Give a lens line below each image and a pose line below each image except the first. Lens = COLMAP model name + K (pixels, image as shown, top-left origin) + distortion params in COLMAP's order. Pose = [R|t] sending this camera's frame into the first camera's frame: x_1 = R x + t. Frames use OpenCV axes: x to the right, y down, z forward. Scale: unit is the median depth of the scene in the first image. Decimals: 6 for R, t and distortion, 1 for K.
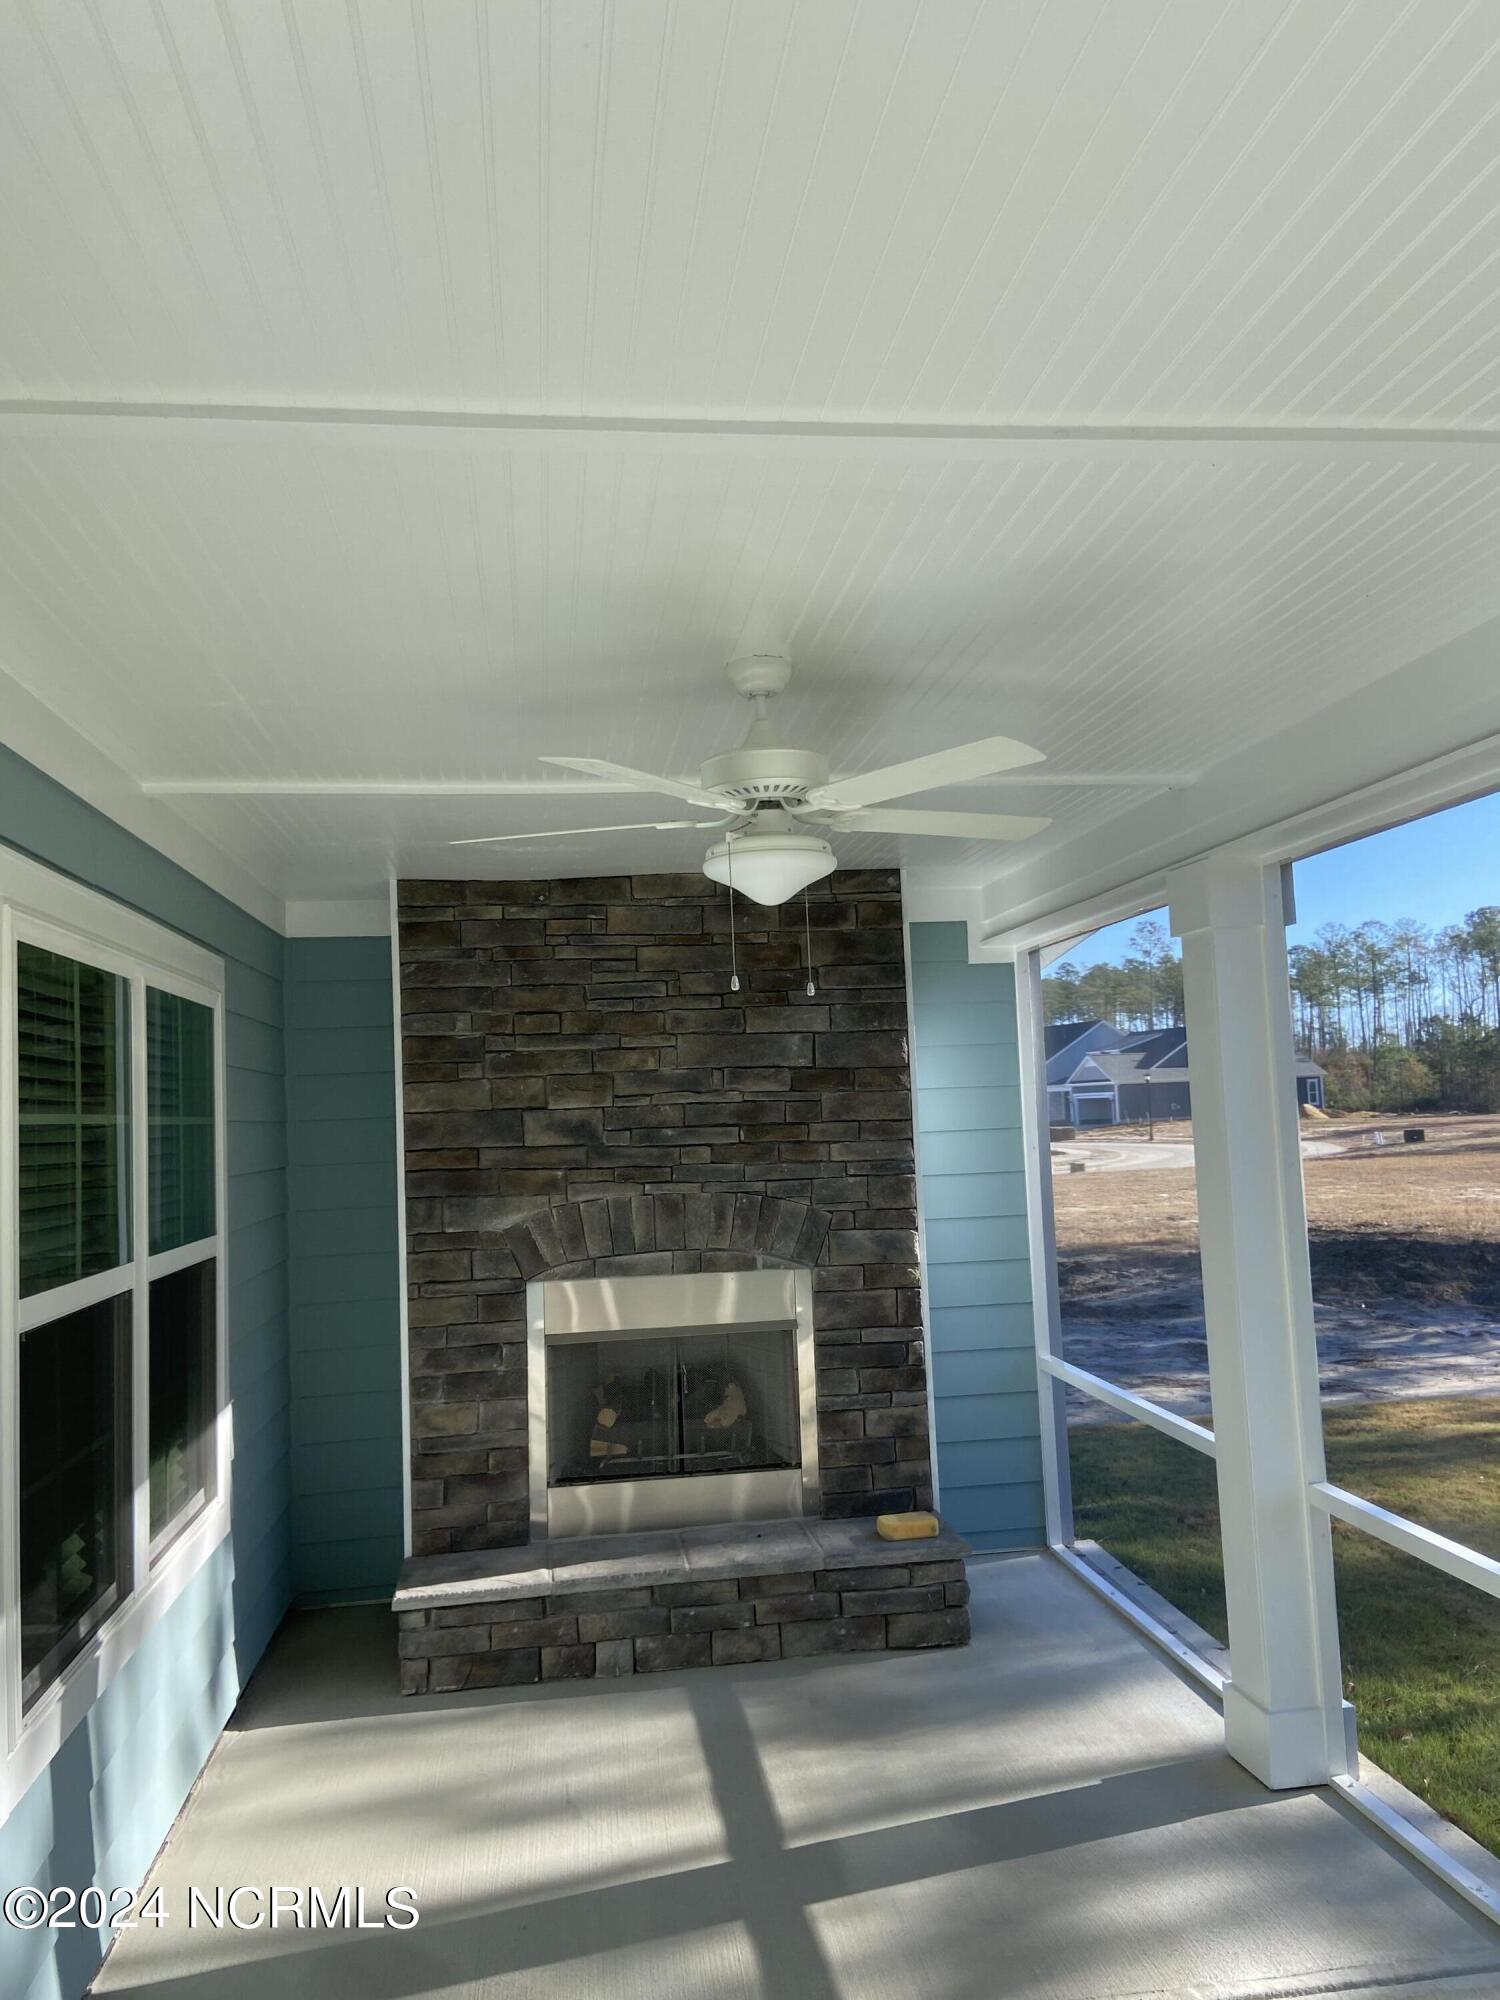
lens RADIAL K [[1522.6, 0, 753.9], [0, 1522.6, 993.2], [0, 0, 1]] dist [0.065490, -0.075527]
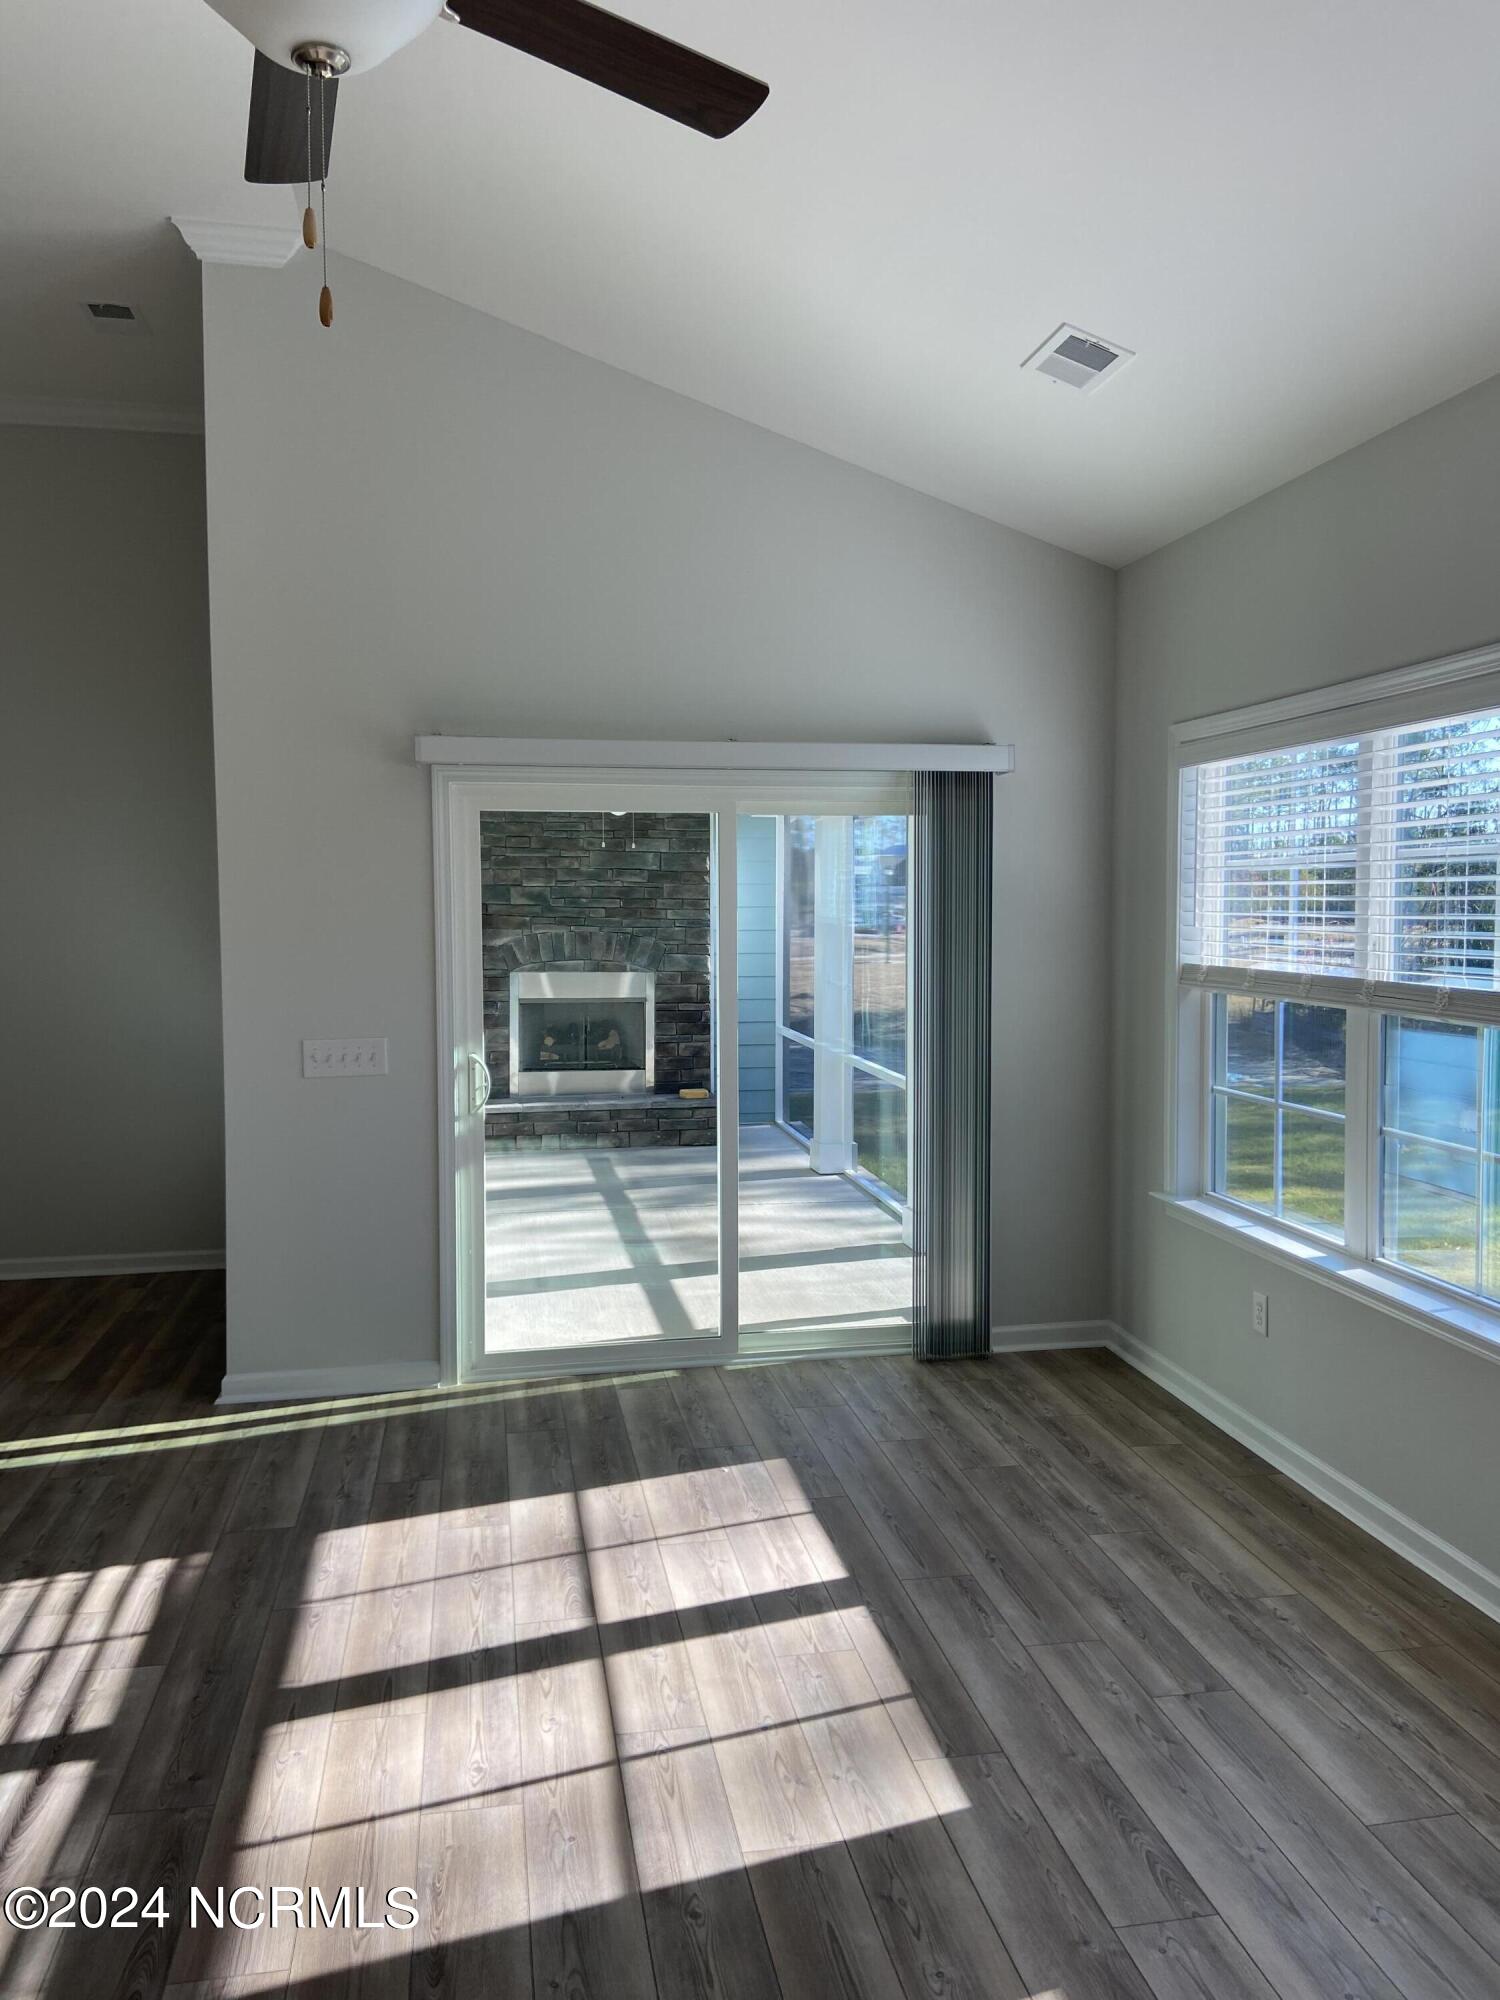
lens RADIAL K [[1522.6, 0, 761.4], [0, 1522.6, 999.7], [0, 0, 1]] dist [0.065490, -0.075527]
pose [[0.997848, 0.038620, 0.052998, 0.073053], [-0.045787, 0.988881, 0.141481, -0.070477], [-0.046945, -0.143603, 0.988521, -0.969373]]
